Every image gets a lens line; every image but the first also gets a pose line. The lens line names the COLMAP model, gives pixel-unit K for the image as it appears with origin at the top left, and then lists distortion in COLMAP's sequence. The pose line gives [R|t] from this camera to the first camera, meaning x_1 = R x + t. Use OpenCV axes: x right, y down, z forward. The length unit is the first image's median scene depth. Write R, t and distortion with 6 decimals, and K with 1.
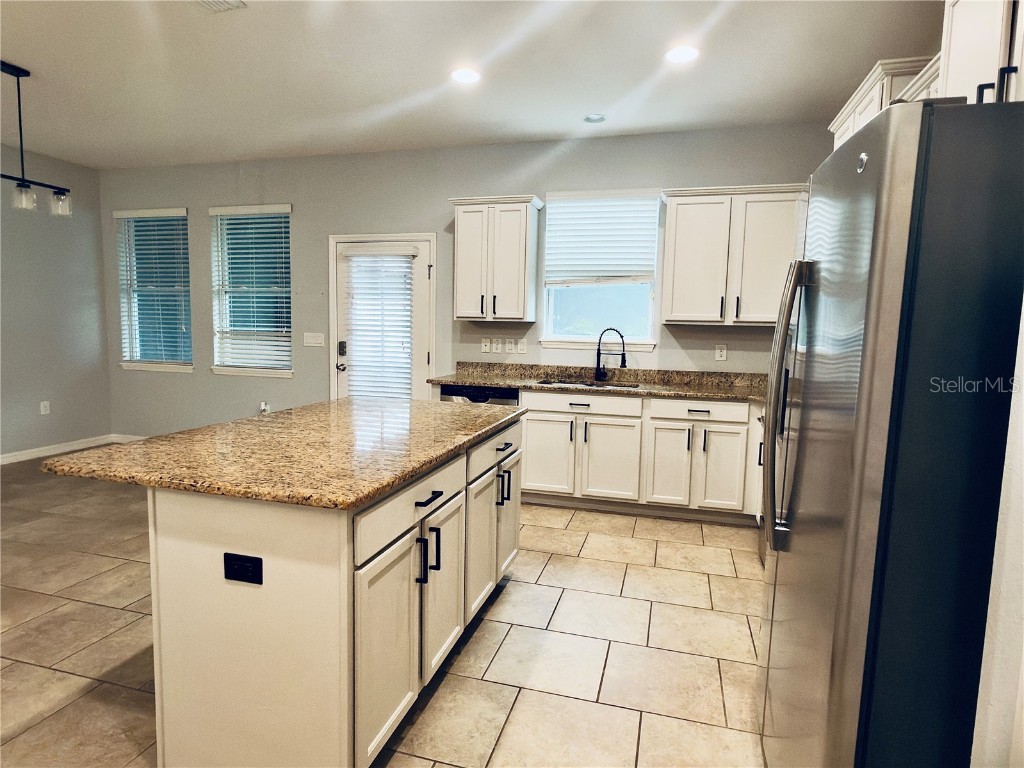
lens RADIAL K [[583.2, 0, 515.6], [0, 583.2, 378.1], [0, 0, 1]] dist [-0.004290, 0.003631]
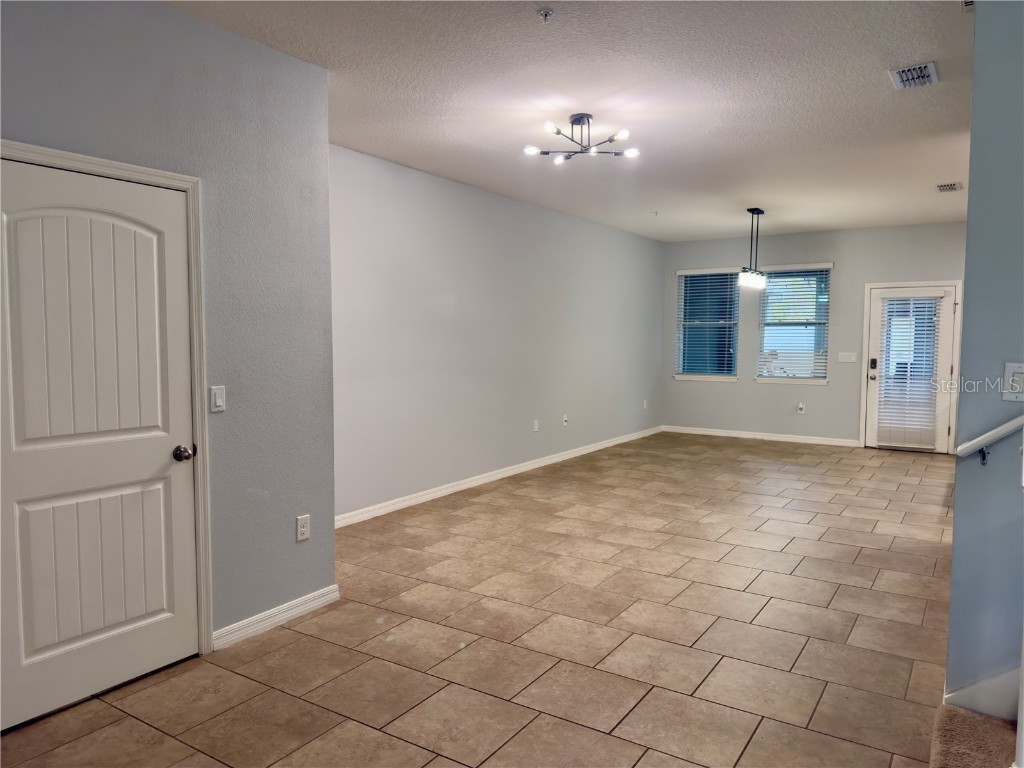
lens RADIAL K [[724.9, 0, 514.9], [0, 724.9, 384.8], [0, 0, 1]] dist [0.031136, -0.036729]
pose [[0.946734, 0.003809, -0.321993, -0.772247], [-0.018380, 0.998939, -0.042222, 0.126582], [0.321491, 0.045891, 0.945800, -1.305714]]
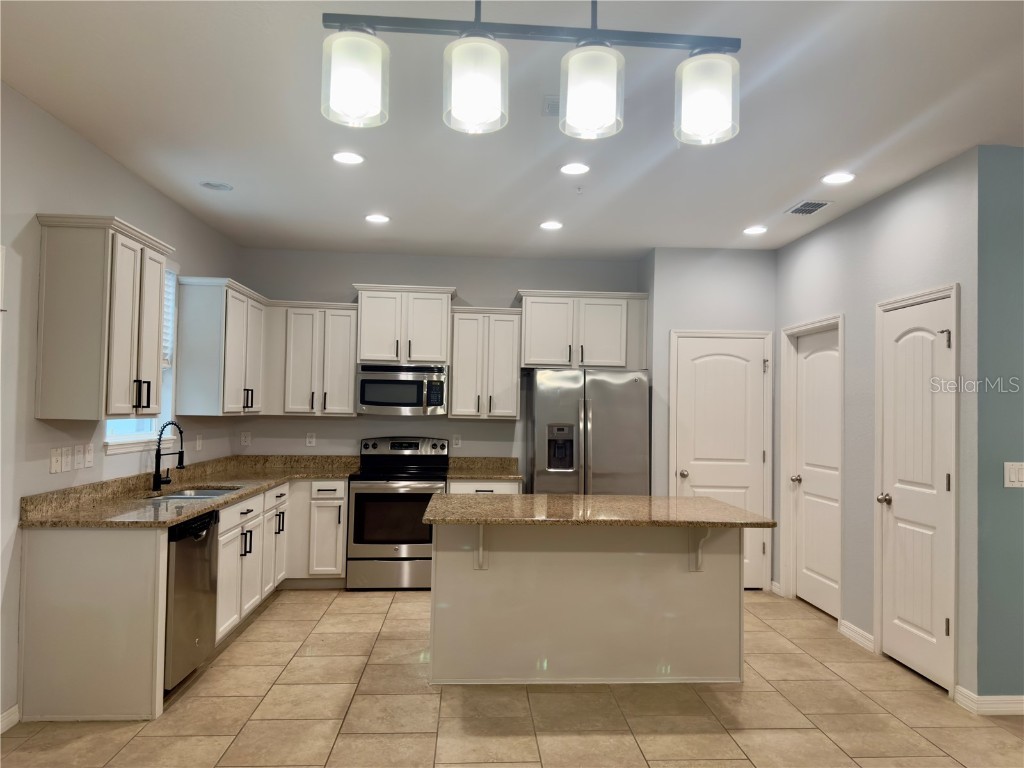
lens RADIAL K [[724.9, 0, 509.4], [0, 724.9, 383.4], [0, 0, 1]] dist [0.031136, -0.036729]
pose [[-0.325055, 0.015373, 0.945570, -1.114031], [0.077857, 0.996909, 0.010557, -0.133294], [-0.942485, 0.077051, -0.325247, 1.036507]]
